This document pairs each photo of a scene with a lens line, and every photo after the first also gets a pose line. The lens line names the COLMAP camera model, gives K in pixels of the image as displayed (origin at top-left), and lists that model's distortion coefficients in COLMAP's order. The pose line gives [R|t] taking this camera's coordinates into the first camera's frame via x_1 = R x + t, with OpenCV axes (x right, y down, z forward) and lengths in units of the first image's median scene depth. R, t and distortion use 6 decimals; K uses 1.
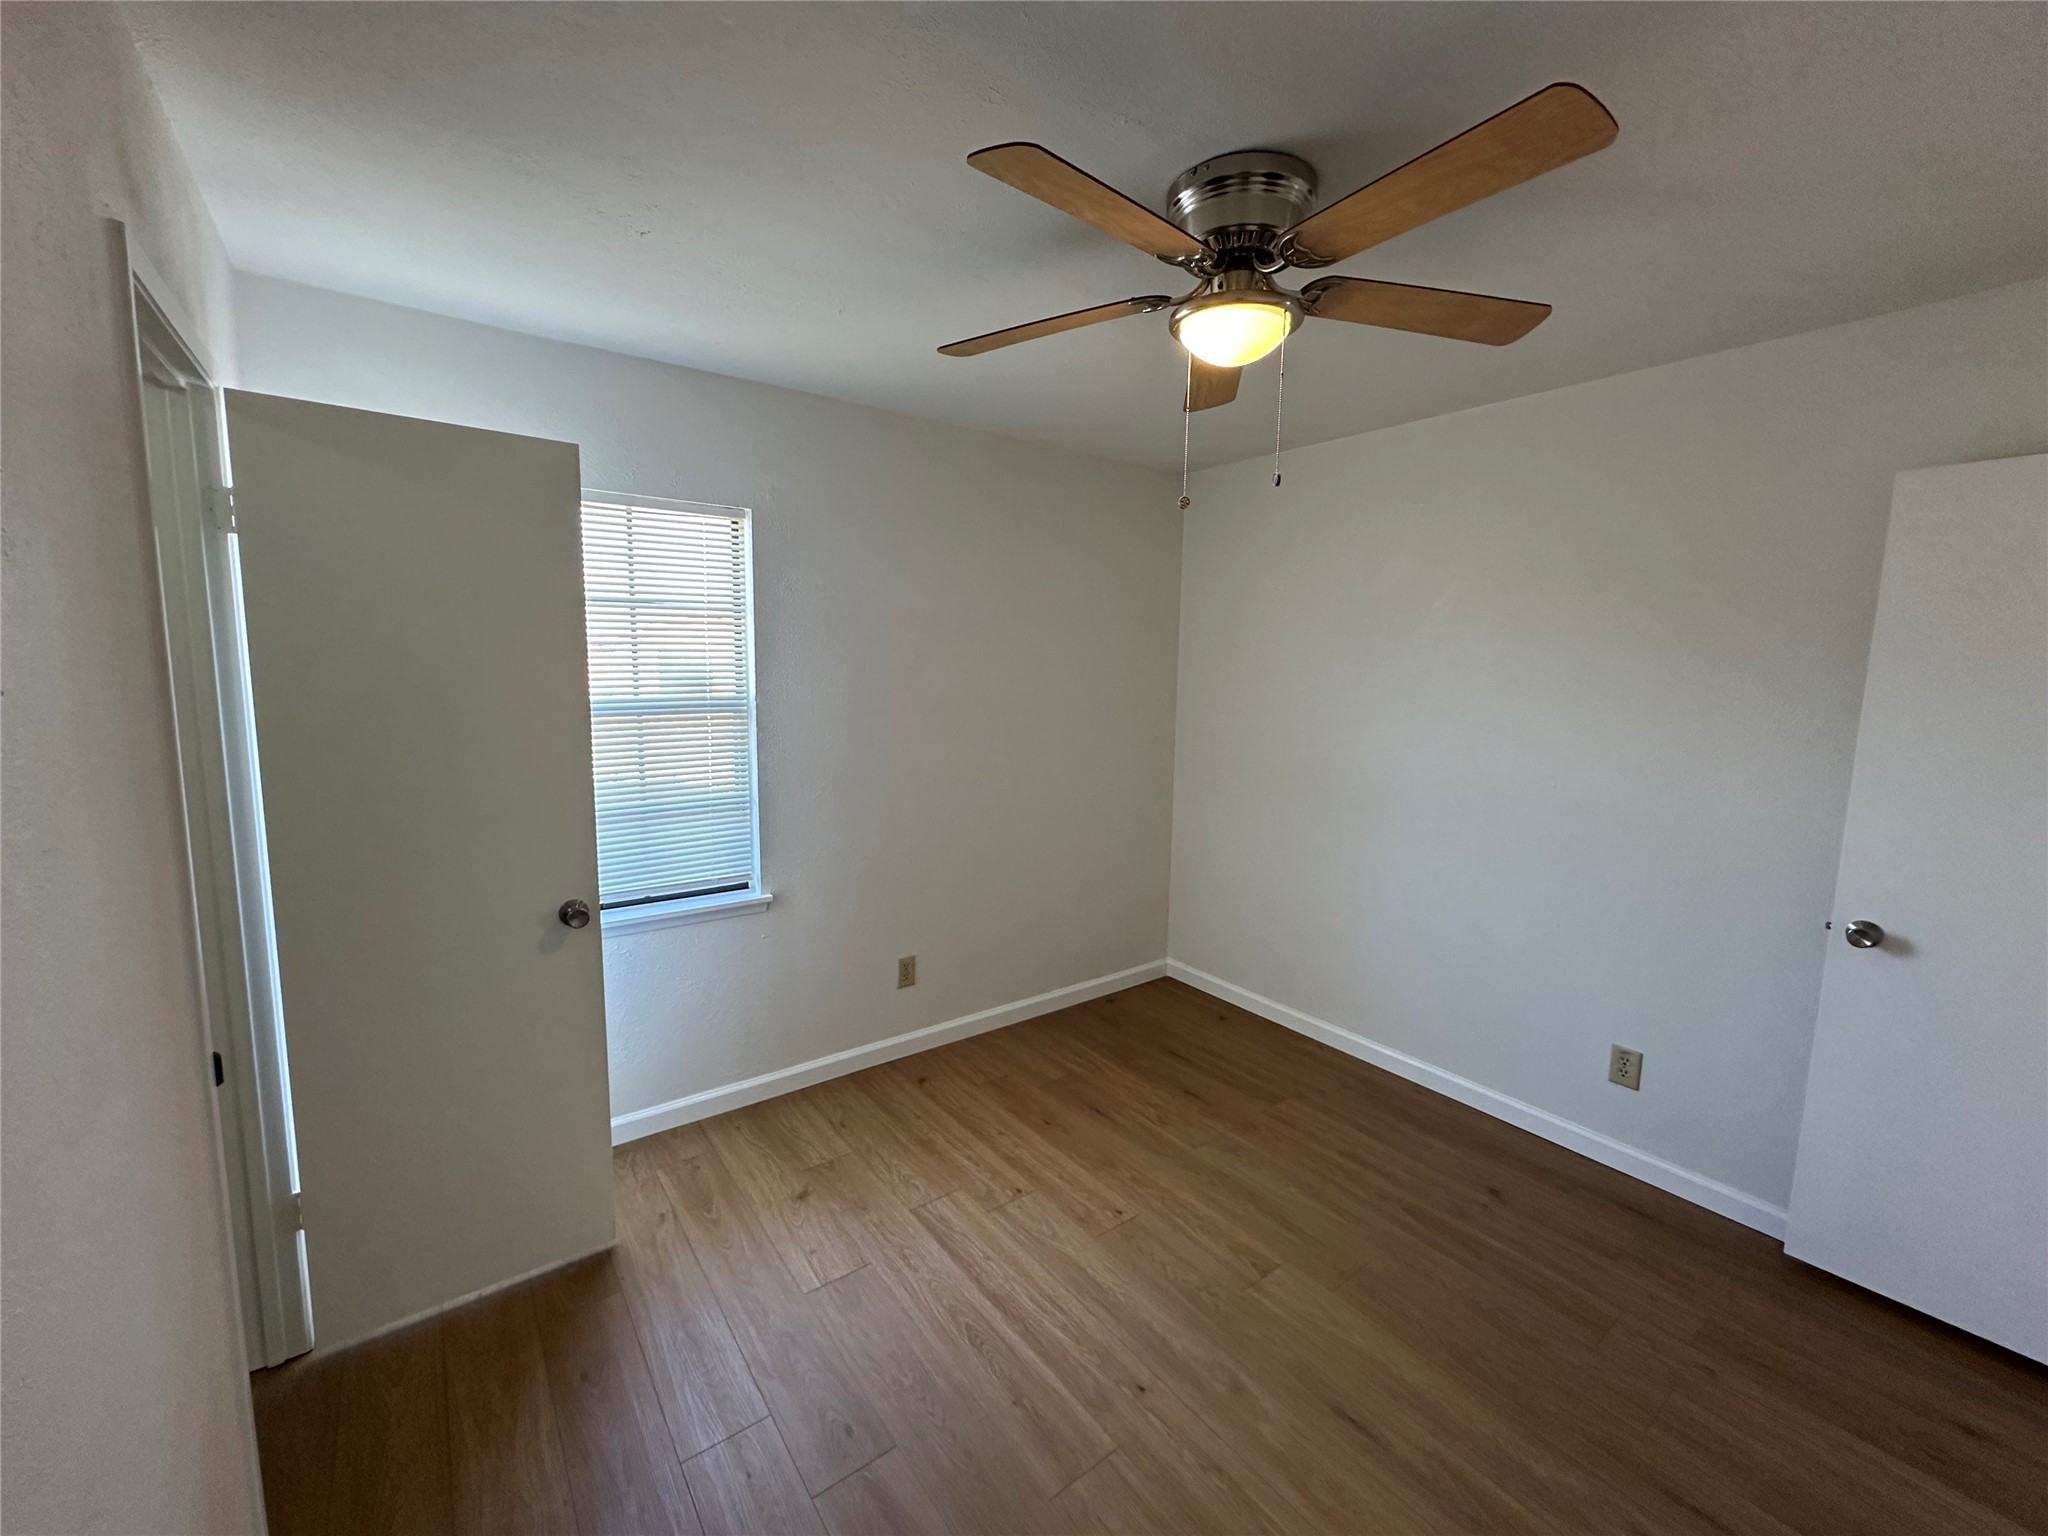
lens RADIAL K [[819.2, 0, 1022.6], [0, 819.2, 764.7], [0, 0, 1]] dist [-0.000851, 0.000022]
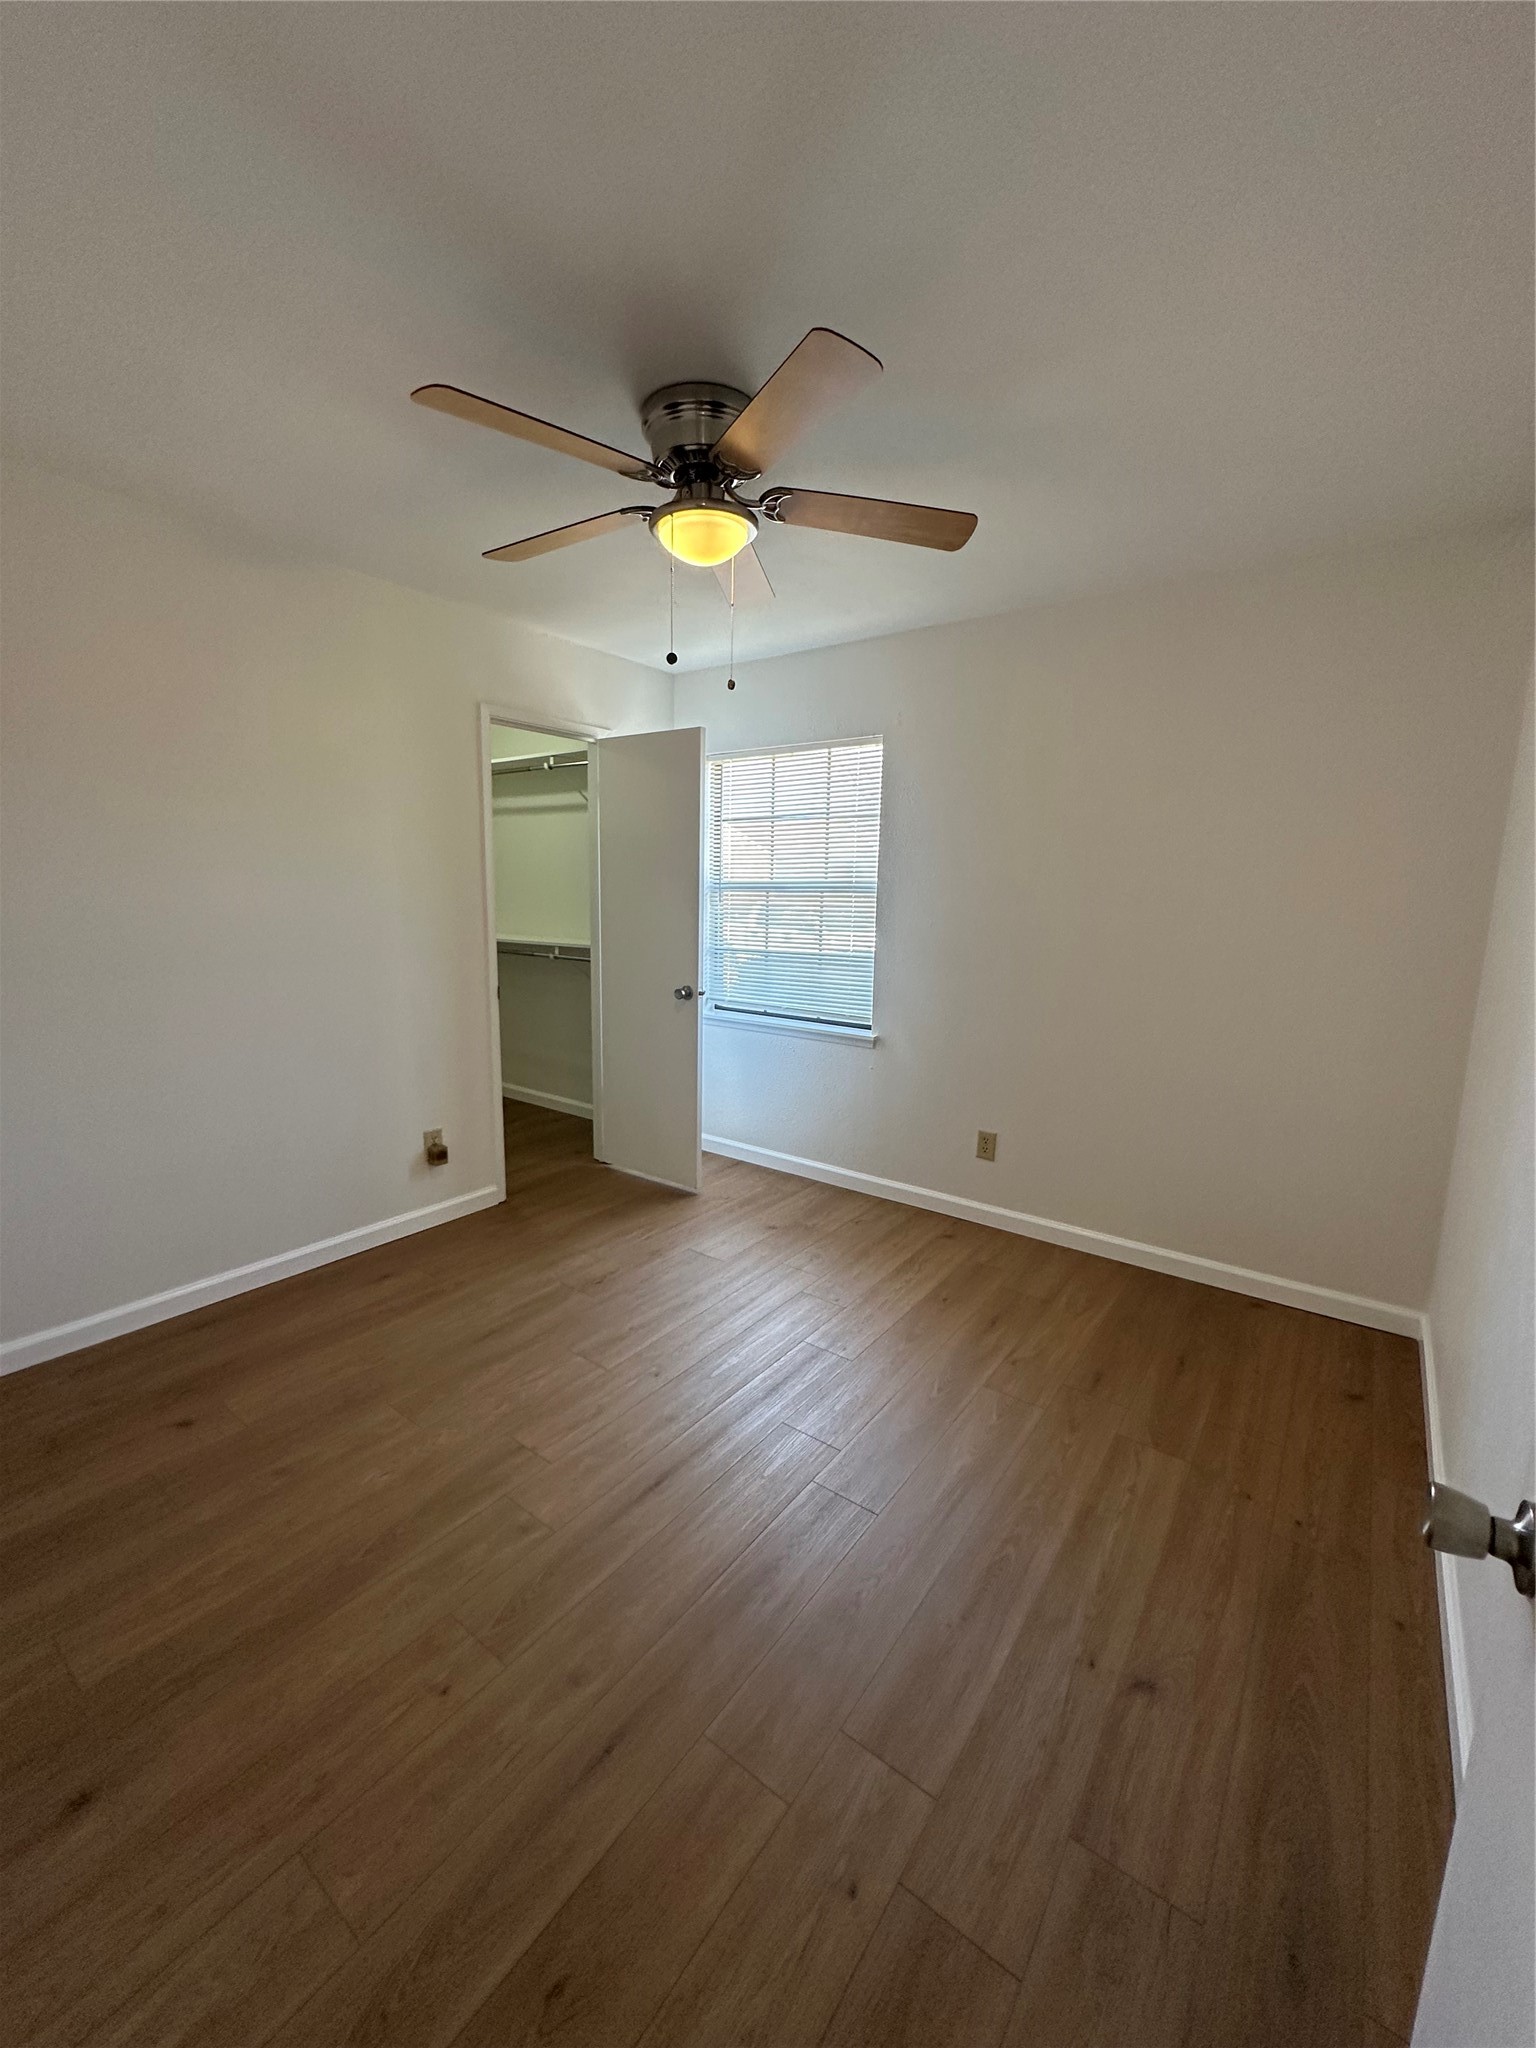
lens RADIAL K [[822.5, 0, 768.0], [0, 822.5, 1024.0], [0, 0, 1]] dist [0.002457, 0.000279]
pose [[0.287432, 0.150051, -0.945974, 0.902421], [-0.127994, 0.984811, 0.117321, 0.009683], [0.949211, 0.087357, 0.302272, 0.465189]]
